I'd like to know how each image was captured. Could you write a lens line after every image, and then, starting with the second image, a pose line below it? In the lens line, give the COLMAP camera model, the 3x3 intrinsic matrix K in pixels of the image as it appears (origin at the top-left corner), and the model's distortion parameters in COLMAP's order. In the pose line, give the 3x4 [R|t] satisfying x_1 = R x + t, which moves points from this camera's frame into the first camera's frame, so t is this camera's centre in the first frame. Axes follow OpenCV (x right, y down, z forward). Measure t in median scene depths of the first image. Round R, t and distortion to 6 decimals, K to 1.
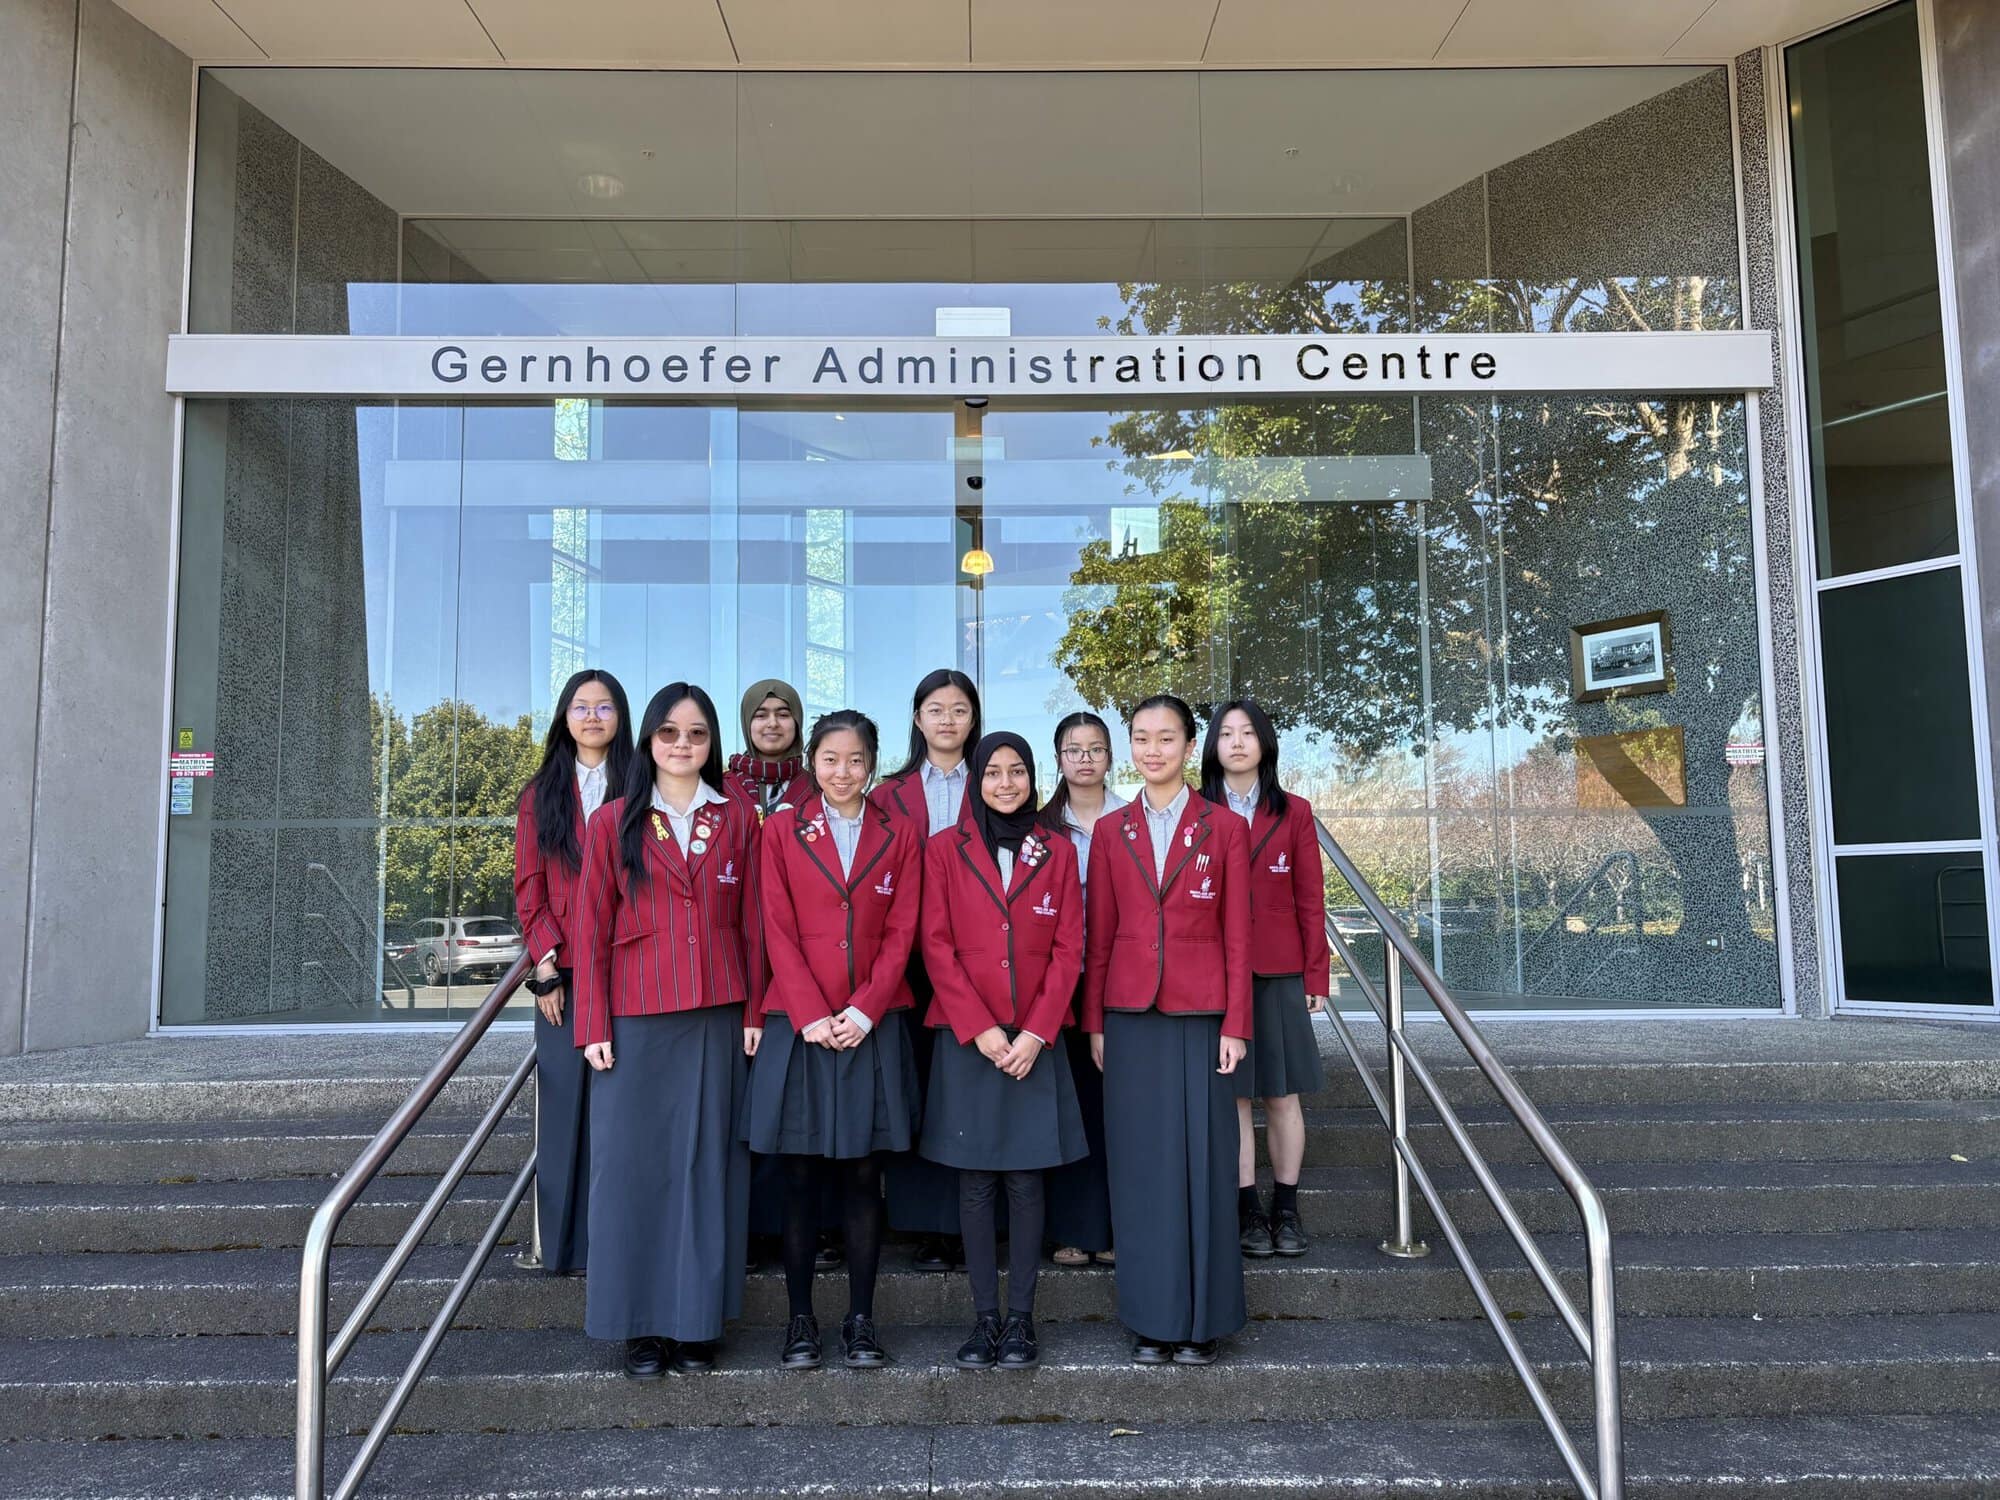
lens RADIAL K [[1541.5, 0, 1000.0], [0, 1541.5, 750.0], [0, 0, 1]] dist [0.068584, -0.080812]
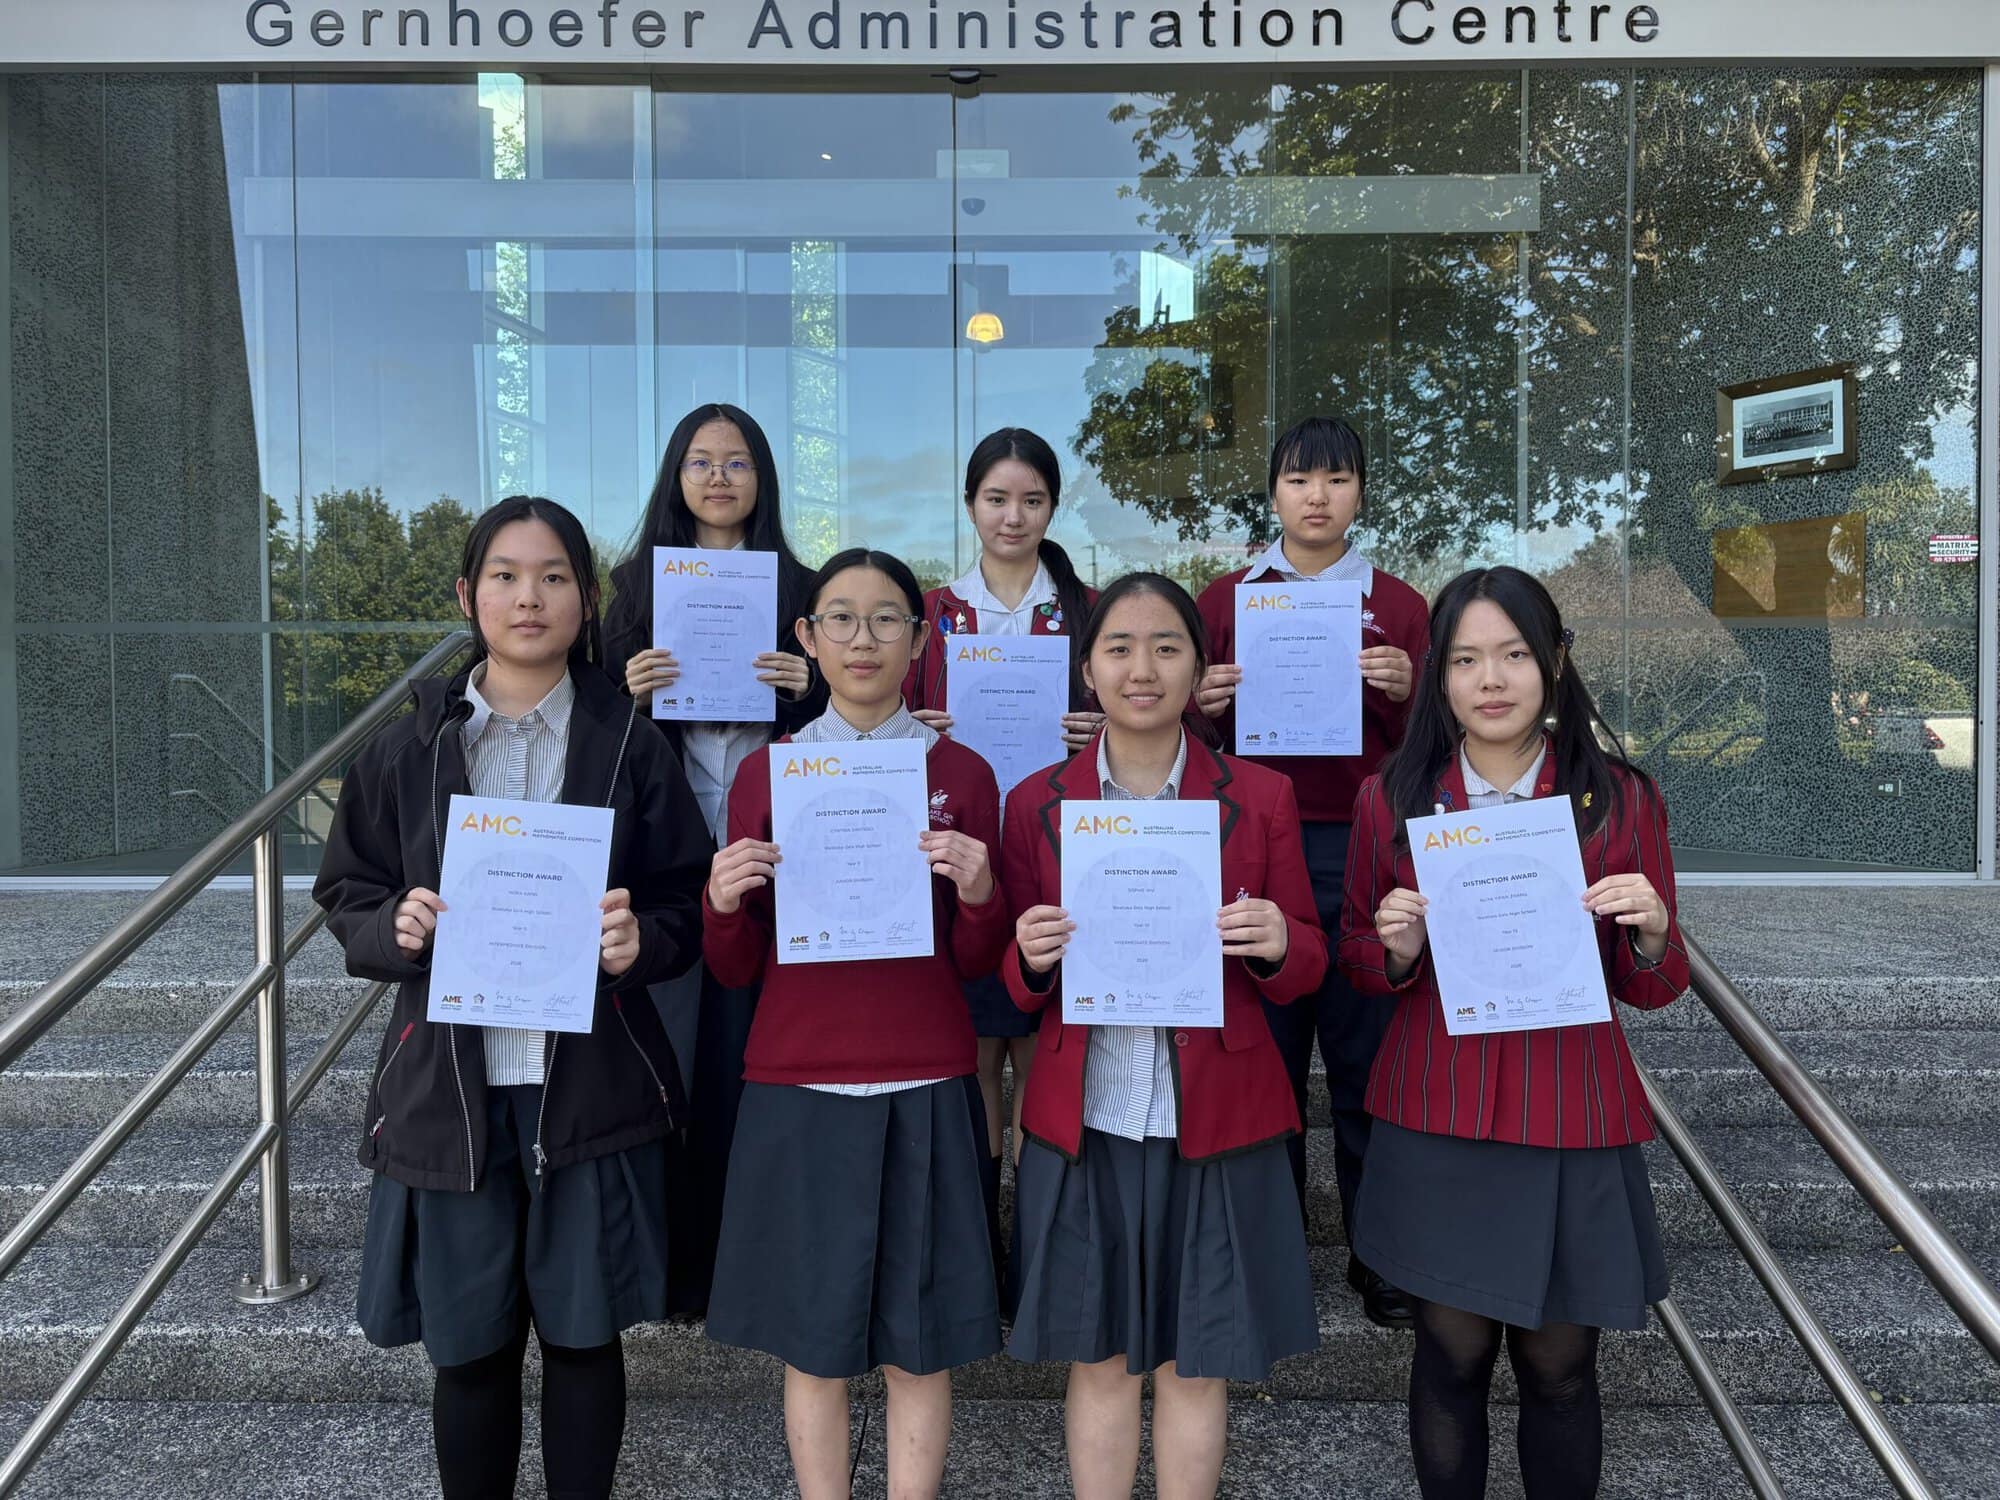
lens RADIAL K [[1541.5, 0, 1000.0], [0, 1541.5, 750.0], [0, 0, 1]] dist [0.068584, -0.080812]
pose [[0.999866, 0.006995, -0.014819, 0.015760], [-0.005064, 0.991946, 0.126558, 0.005649], [0.015585, -0.126466, 0.991849, 0.203331]]
